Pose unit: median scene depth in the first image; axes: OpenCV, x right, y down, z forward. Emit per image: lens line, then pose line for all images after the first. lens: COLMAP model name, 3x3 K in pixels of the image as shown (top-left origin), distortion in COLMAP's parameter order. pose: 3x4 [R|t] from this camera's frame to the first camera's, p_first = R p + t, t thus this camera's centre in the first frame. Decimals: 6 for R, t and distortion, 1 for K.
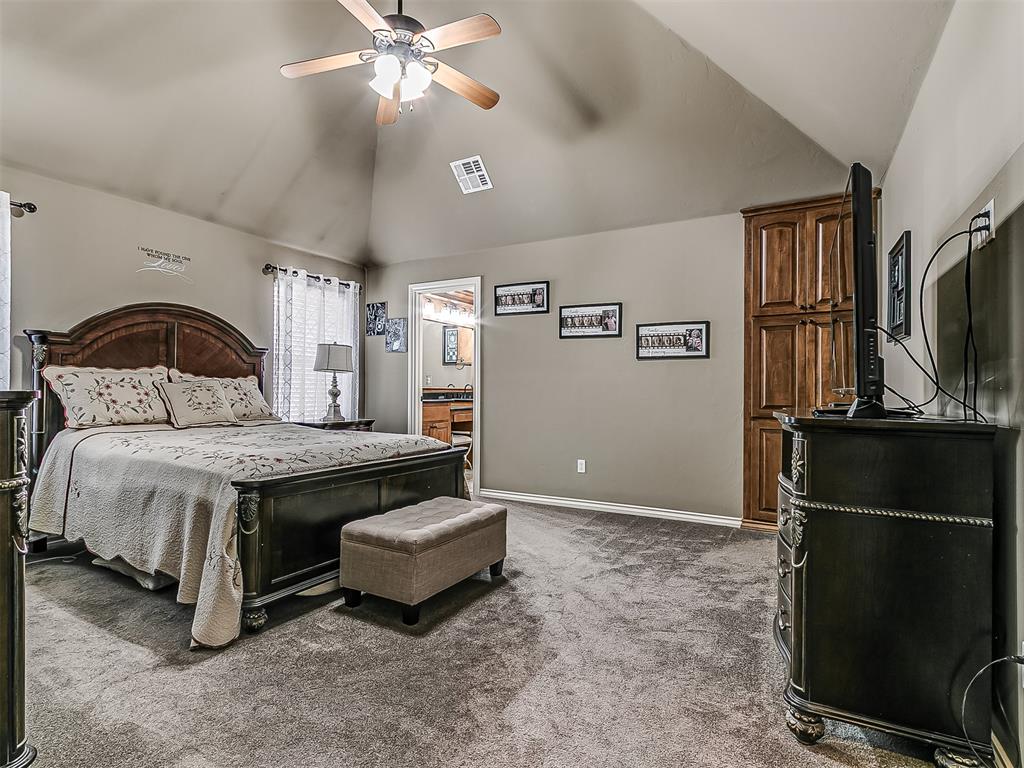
lens RADIAL K [[541.7, 0, 511.6], [0, 541.7, 388.0], [0, 0, 1]] dist [0.003770, -0.004035]
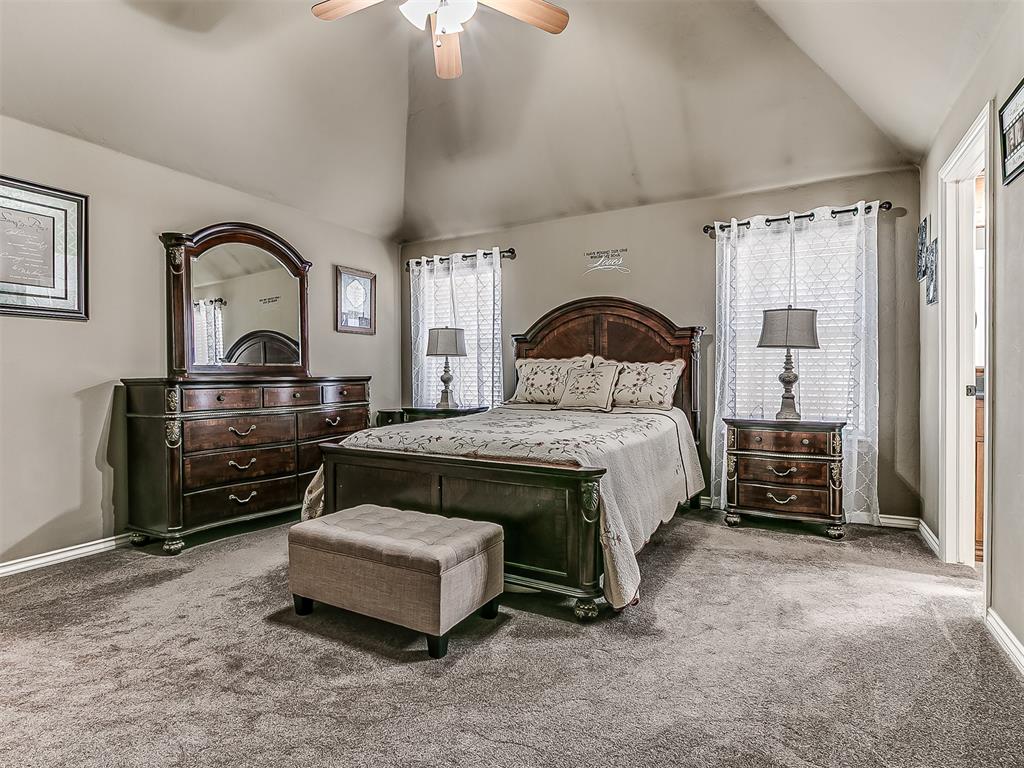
lens RADIAL K [[541.7, 0, 510.8], [0, 541.7, 379.7], [0, 0, 1]] dist [0.003770, -0.004035]
pose [[-0.003681, 0.004403, -0.999984, 0.461827], [0.008784, 0.999952, 0.004371, 0.005612], [0.999955, -0.008768, -0.003720, 0.804437]]
